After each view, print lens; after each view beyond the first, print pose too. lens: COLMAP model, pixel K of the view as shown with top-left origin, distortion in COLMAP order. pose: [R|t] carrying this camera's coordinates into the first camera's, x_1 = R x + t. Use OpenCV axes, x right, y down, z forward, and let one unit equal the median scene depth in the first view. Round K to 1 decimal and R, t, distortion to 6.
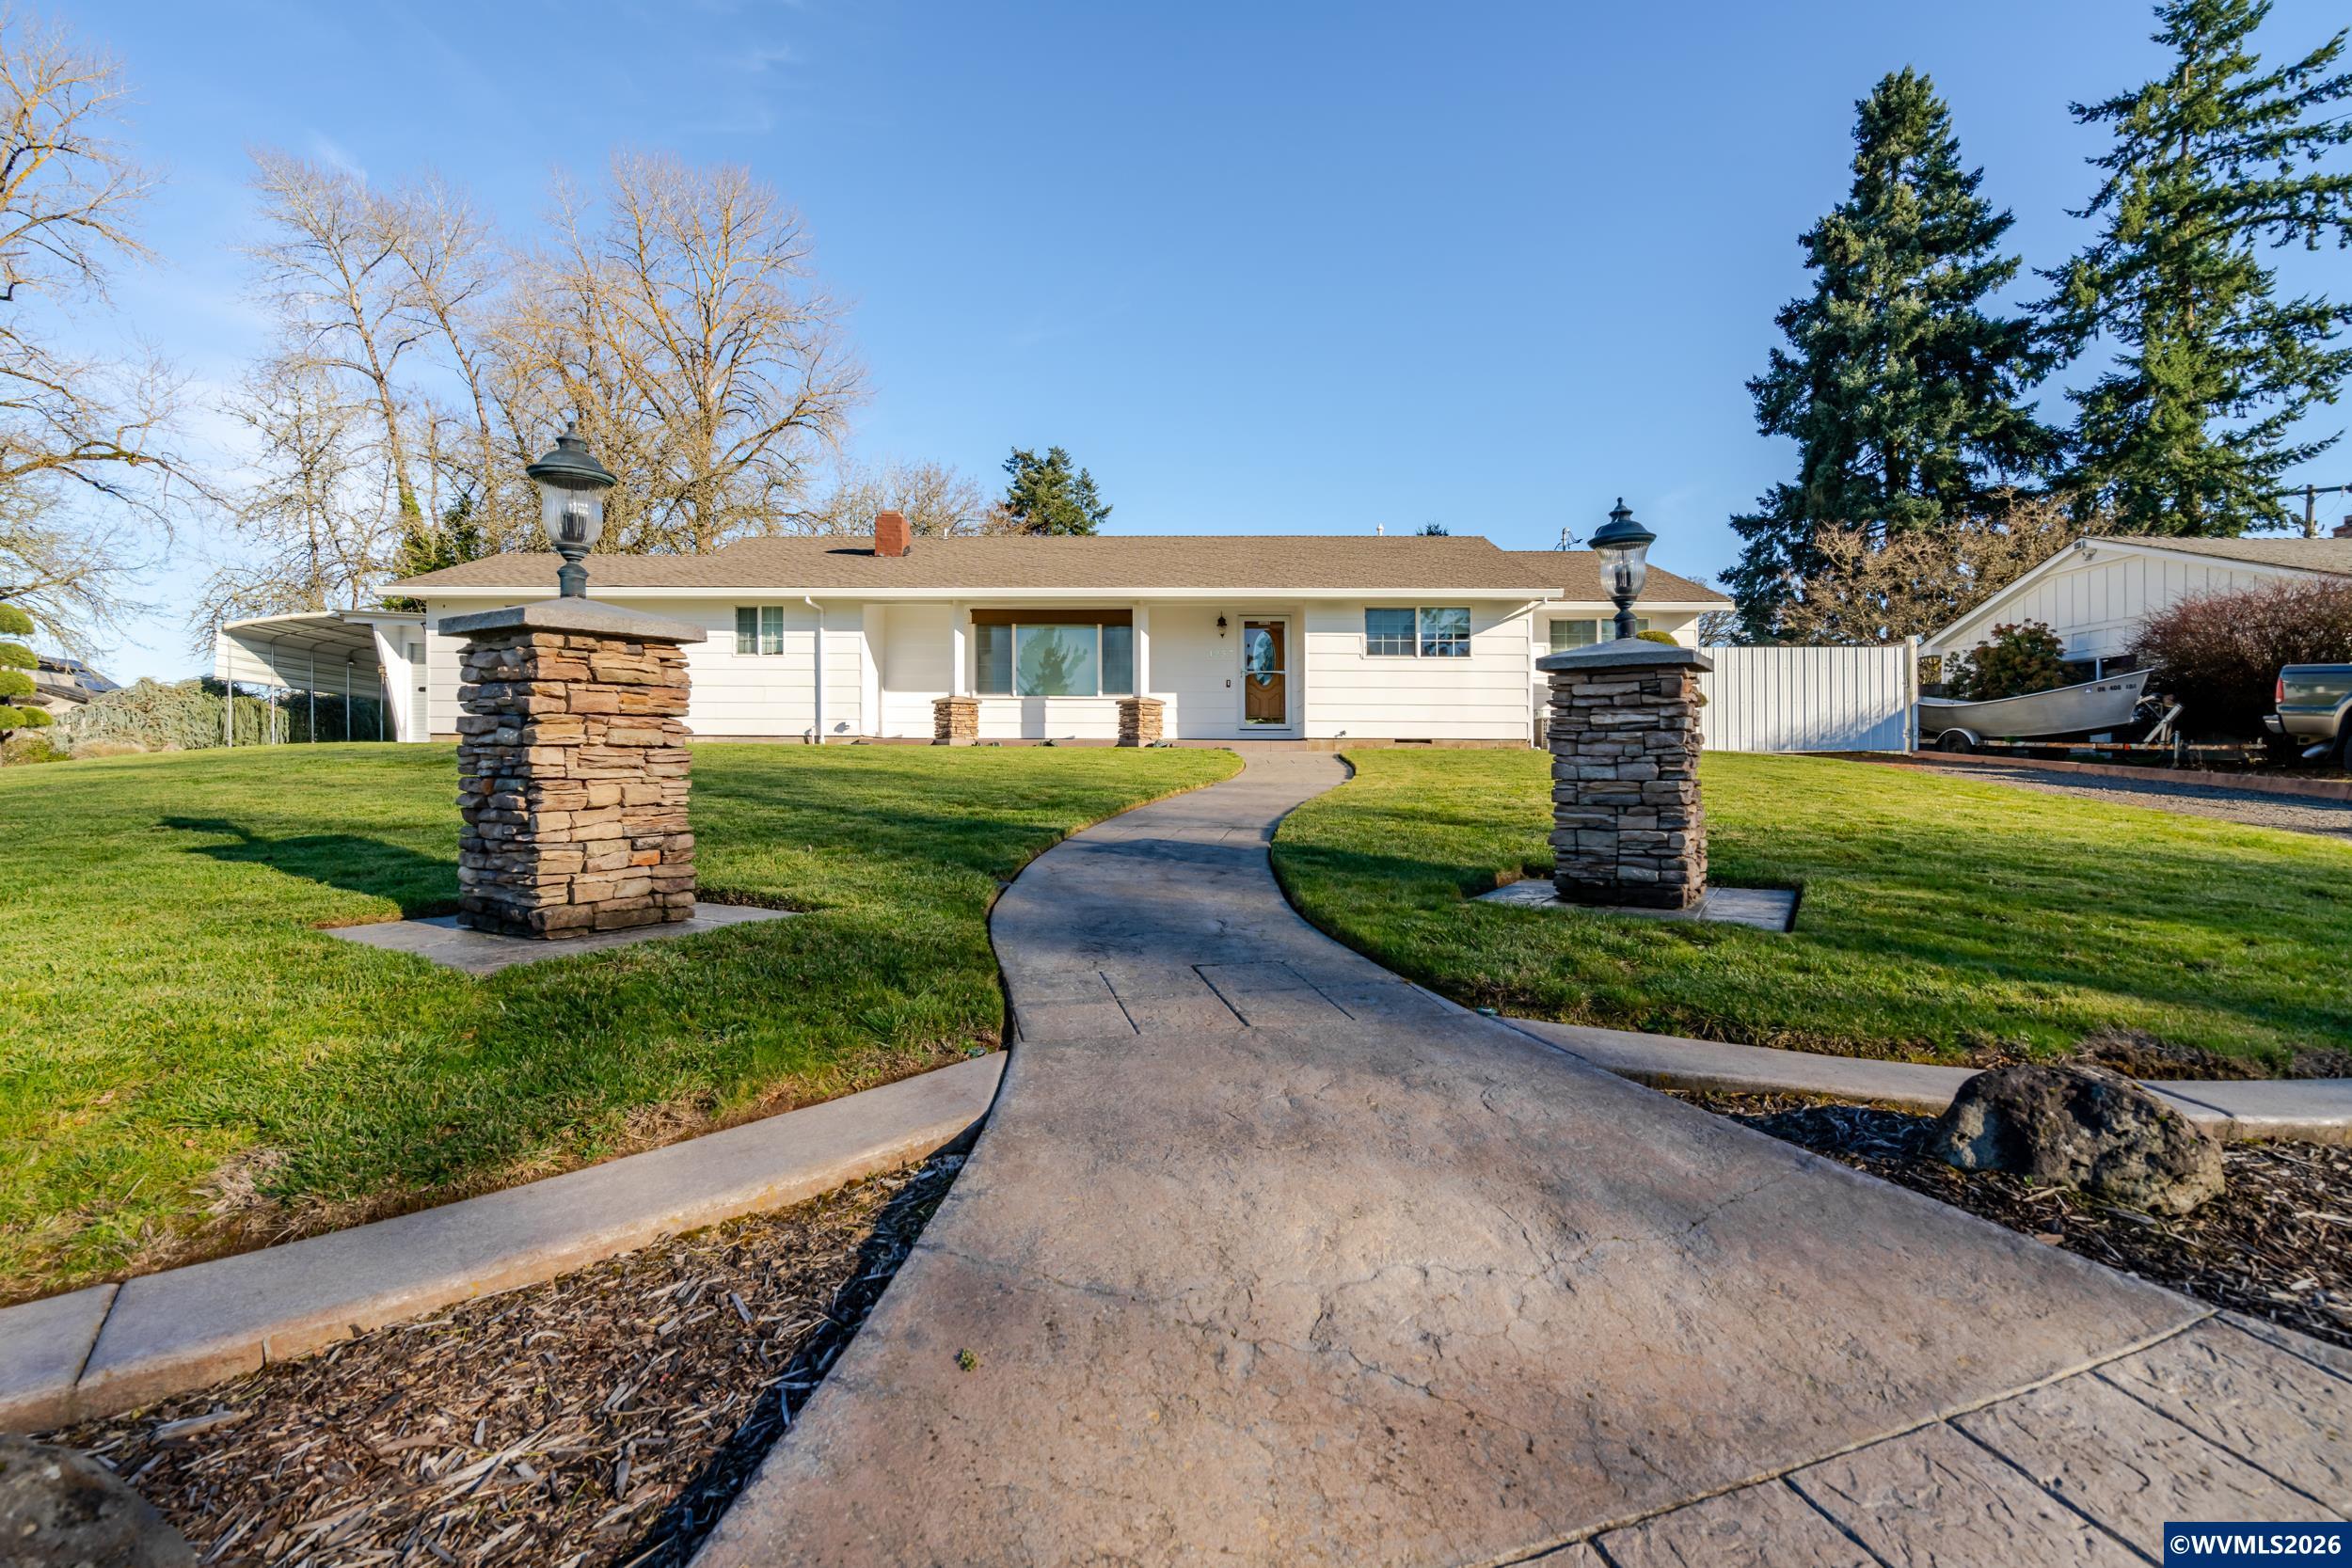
lens RADIAL K [[1042.8, 0, 1173.4], [0, 1042.8, 743.8], [0, 0, 1]] dist [-0.001000, -0.000635]
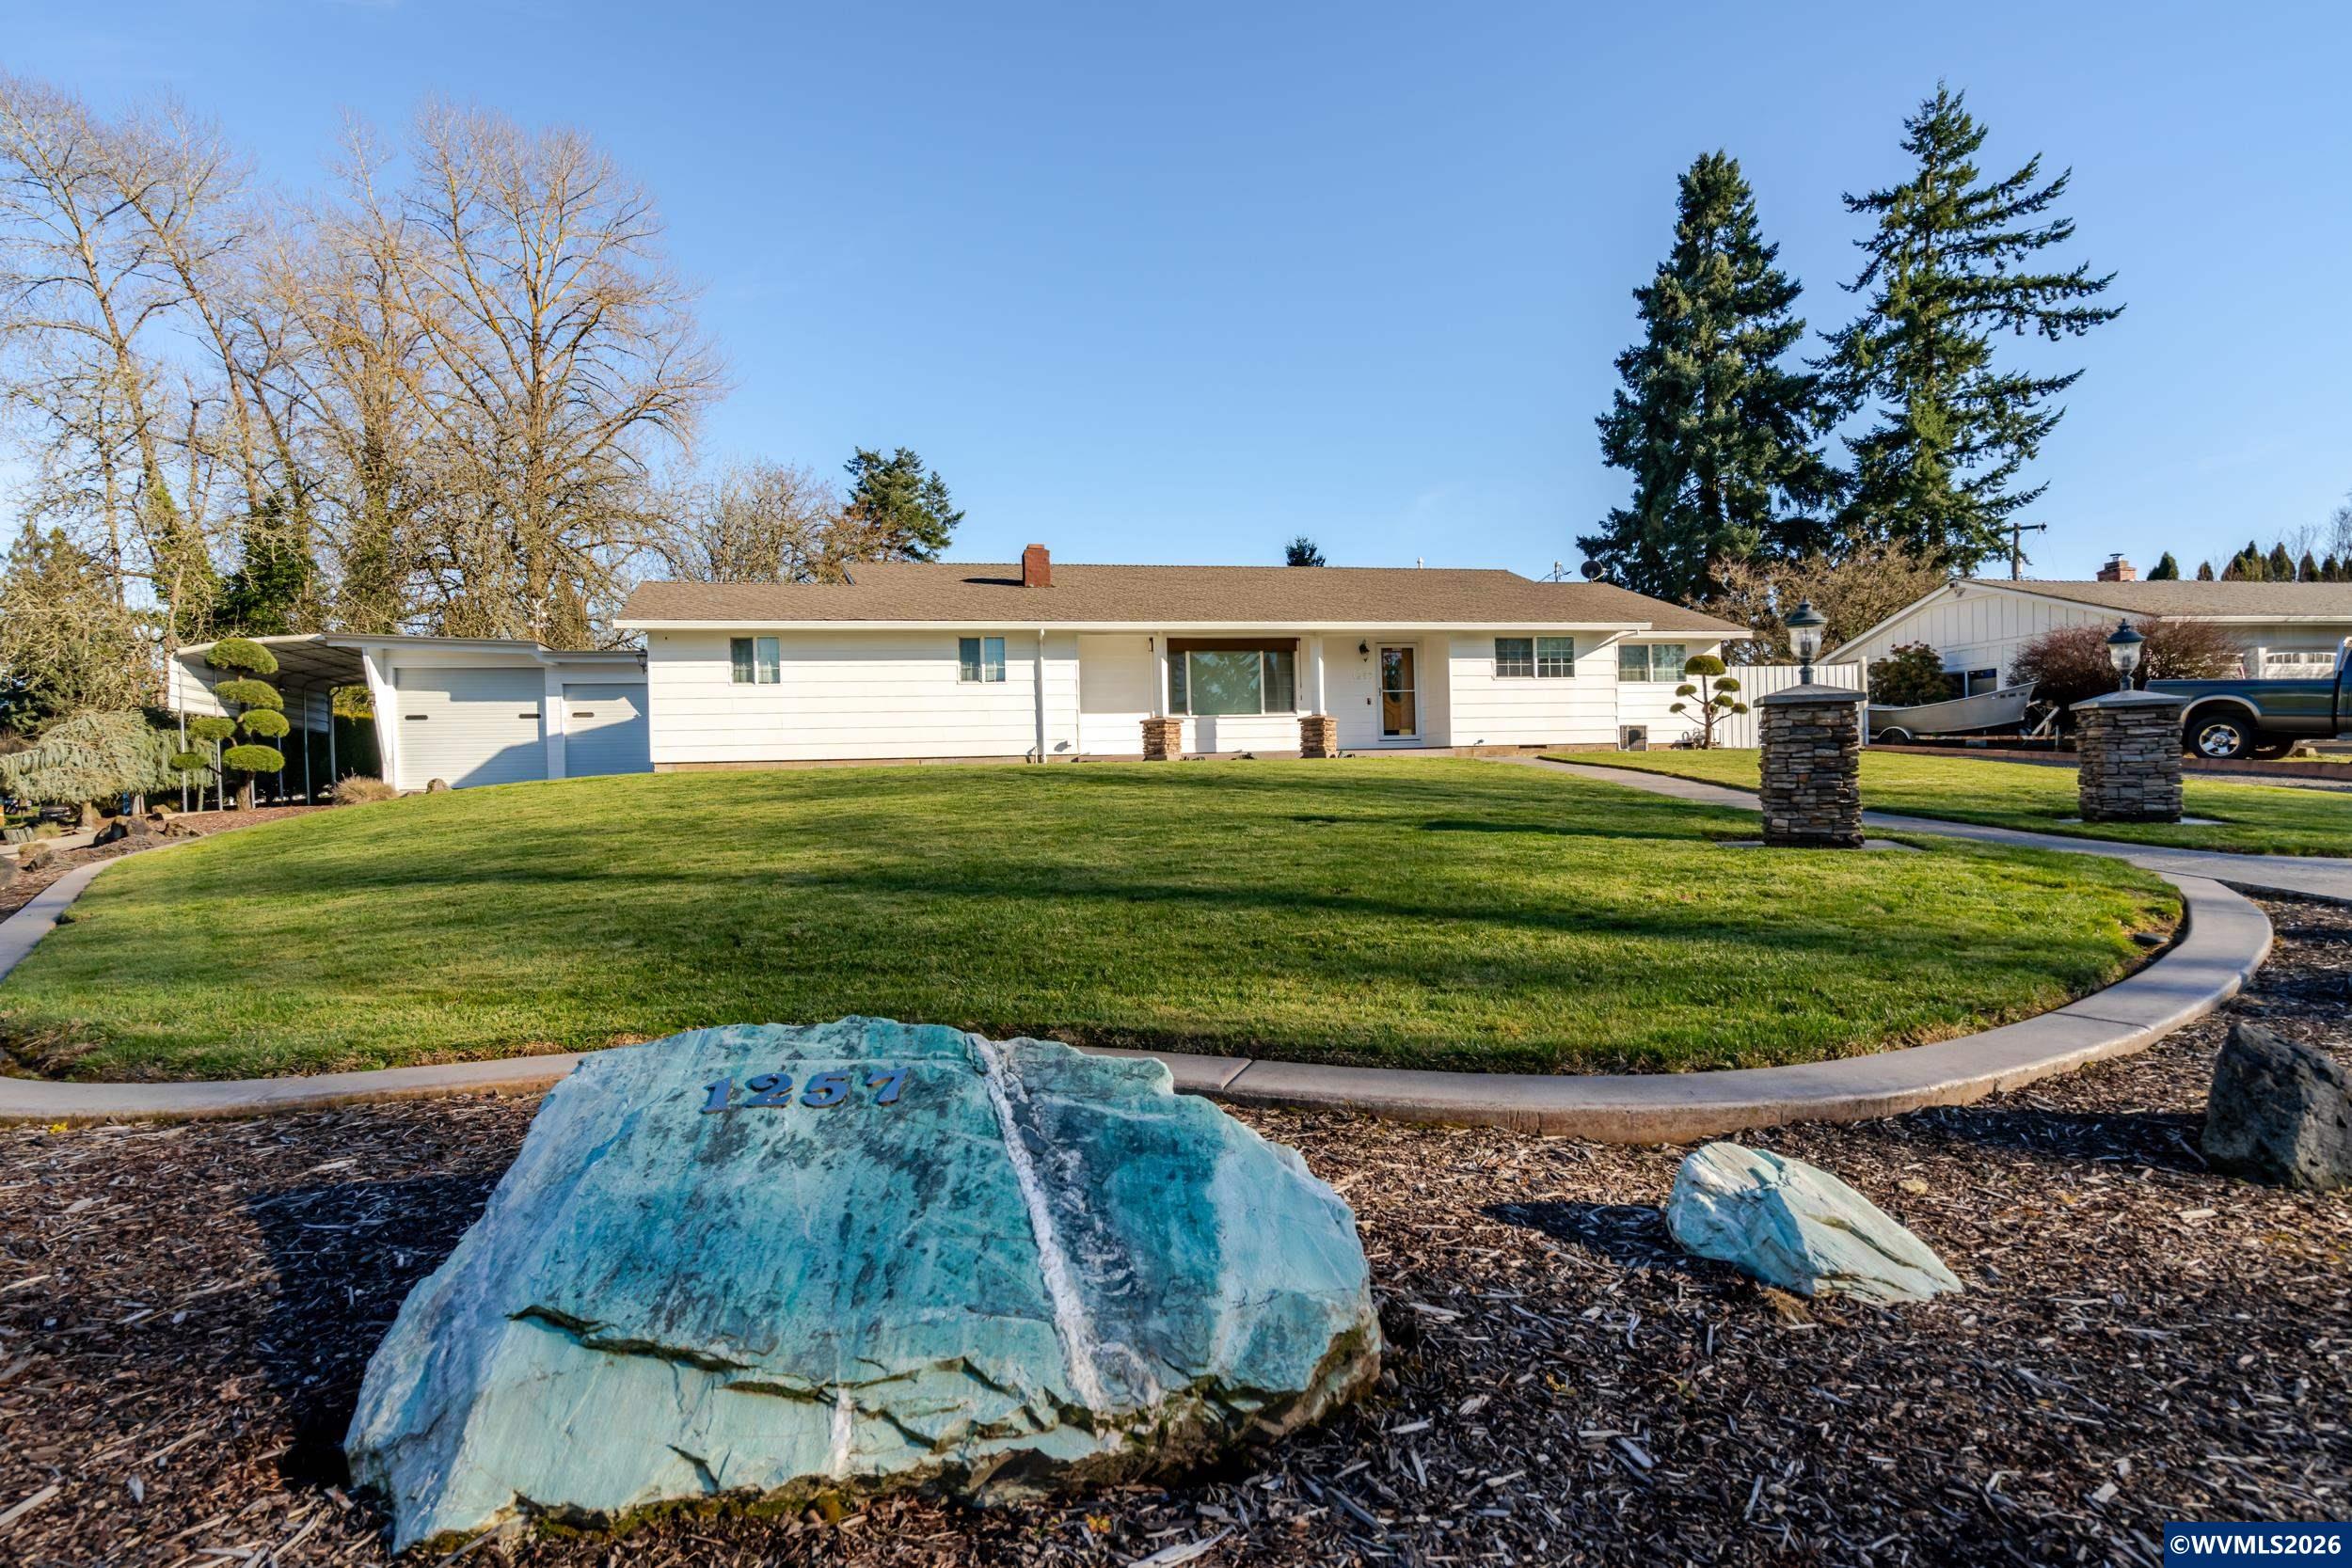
lens RADIAL K [[1096.8, 0, 1176.7], [0, 1096.8, 767.7], [0, 0, 1]] dist [-0.002664, 0.000551]
pose [[0.976285, -0.029054, 0.214532, -0.173432], [0.026389, 0.999535, 0.015276, -0.003288], [-0.214876, -0.009252, 0.976598, -0.062580]]
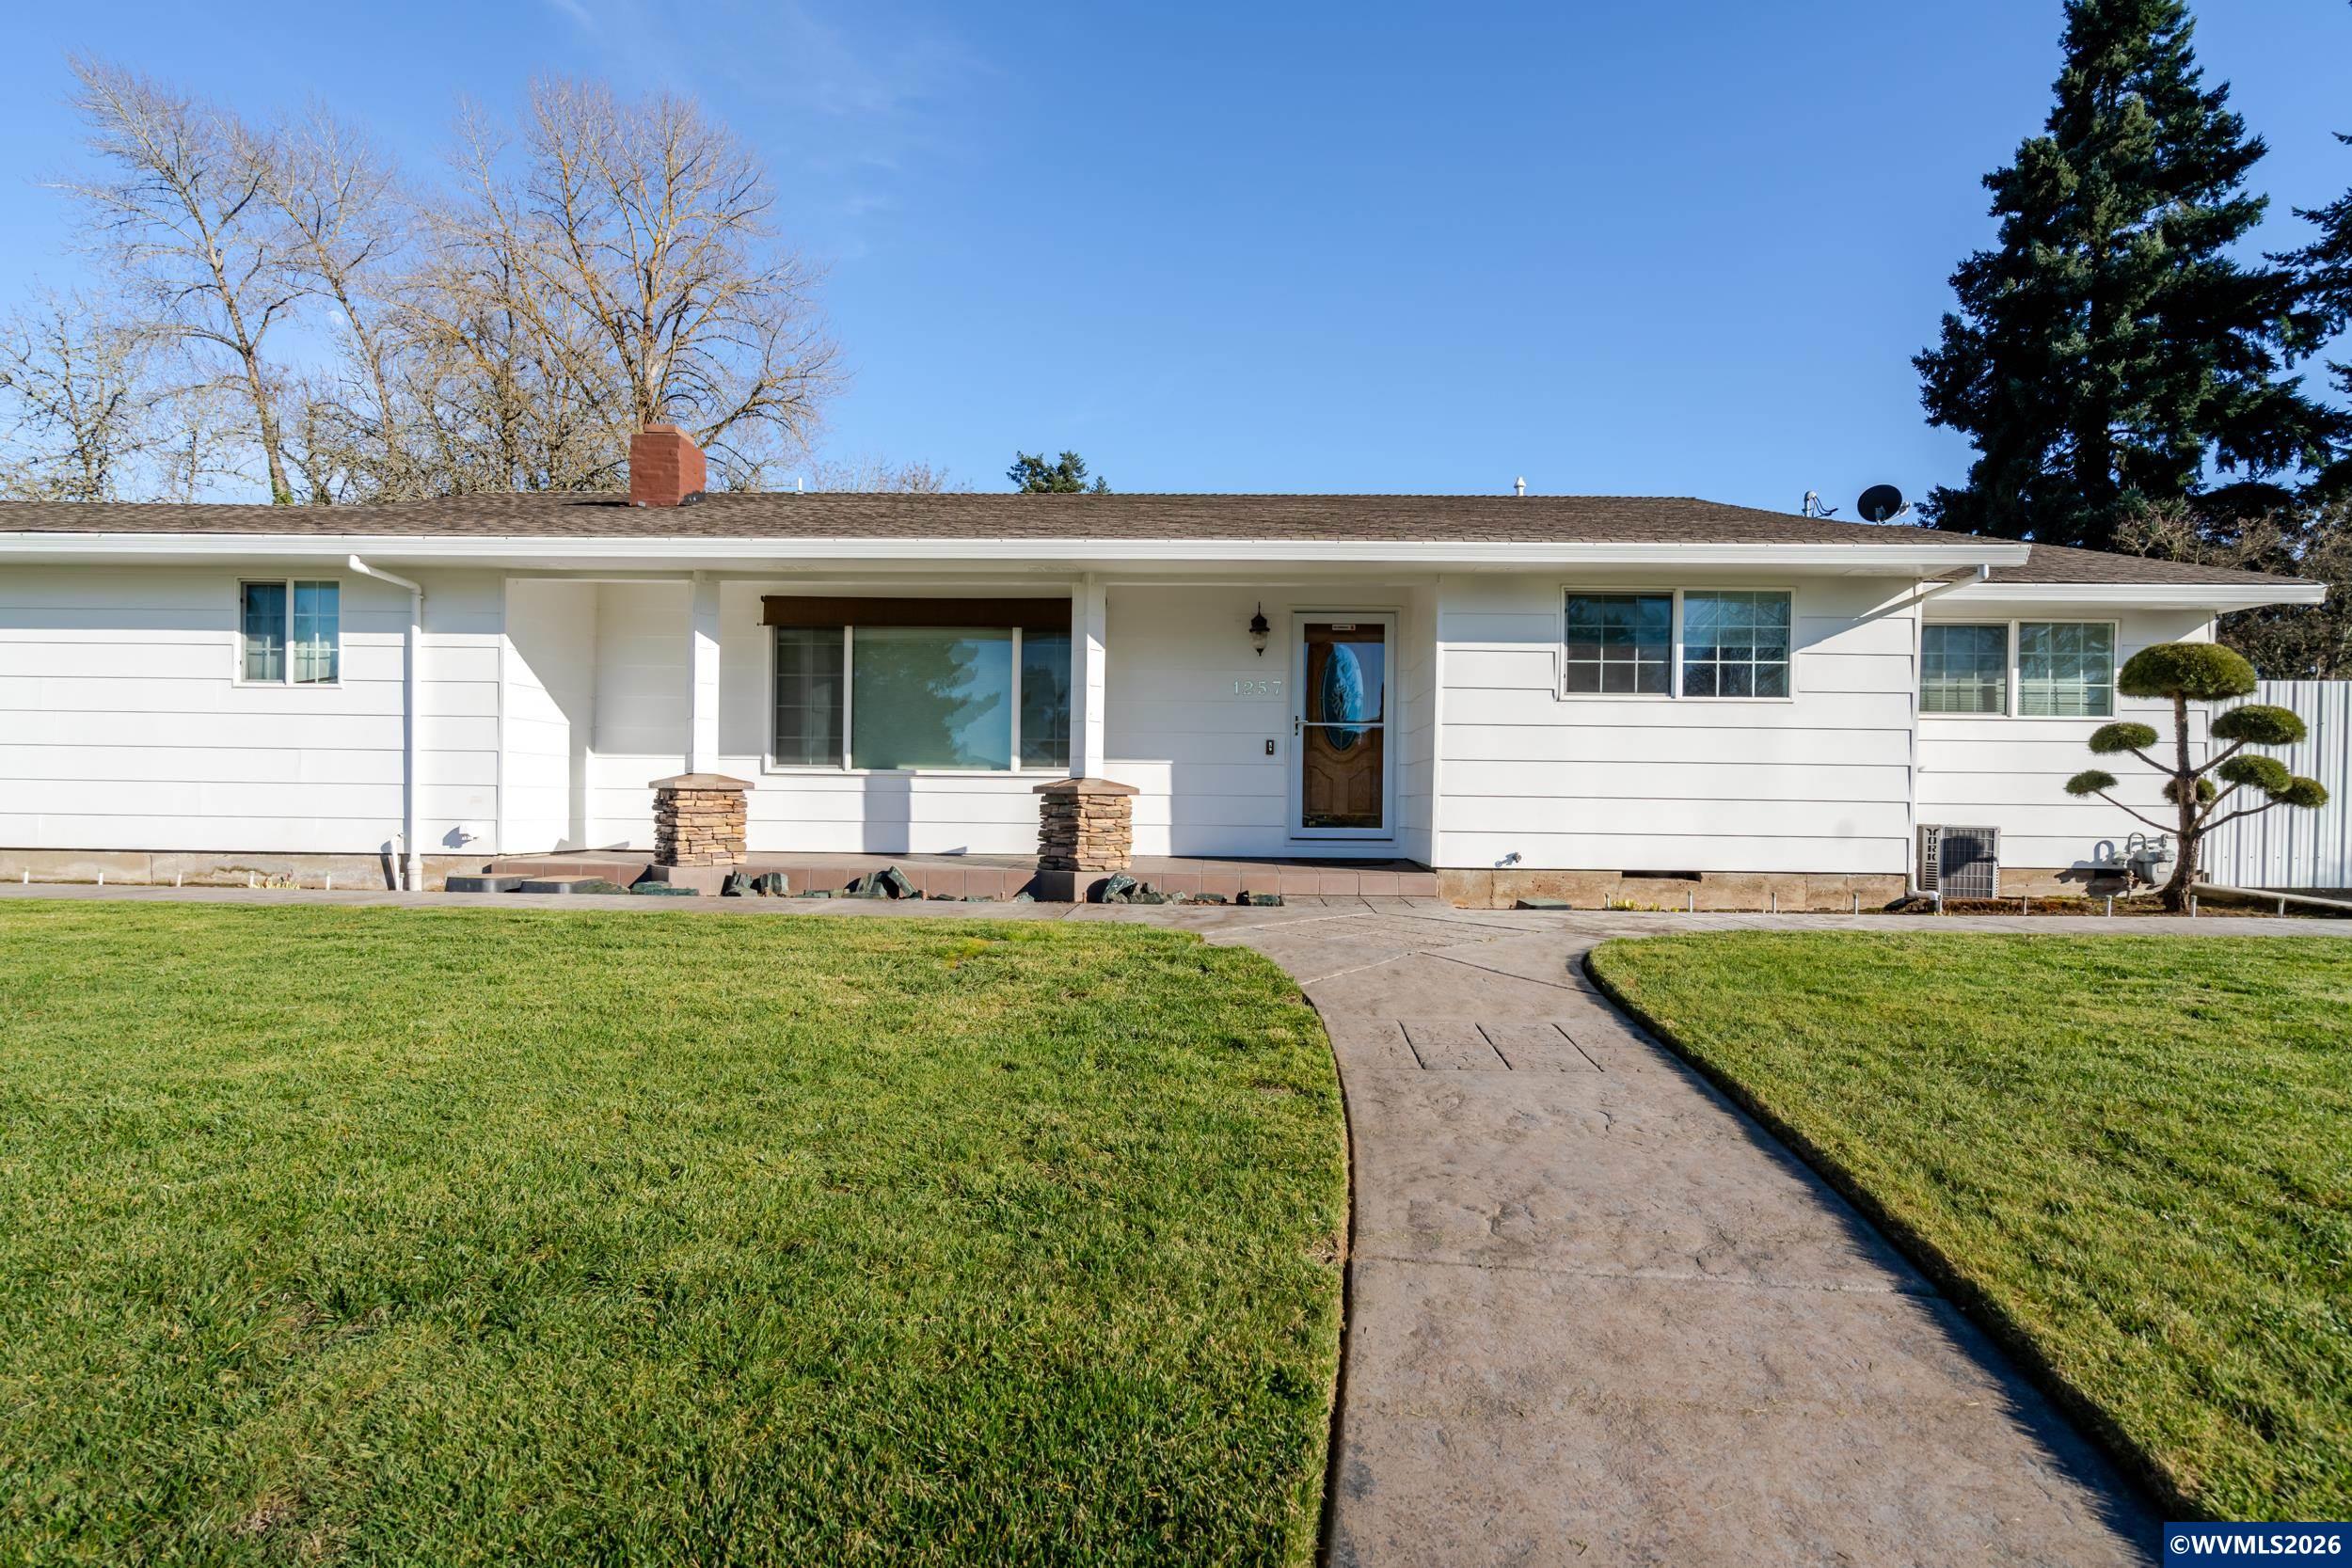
lens RADIAL K [[1057.7, 0, 1207.2], [0, 1057.7, 806.2], [0, 0, 1]] dist [0.001347, 0.000319]
pose [[0.999972, 0.006807, -0.003072, 0.009644], [-0.006739, 0.999747, 0.021460, -0.016318], [0.003217, -0.021438, 0.999765, 0.199908]]
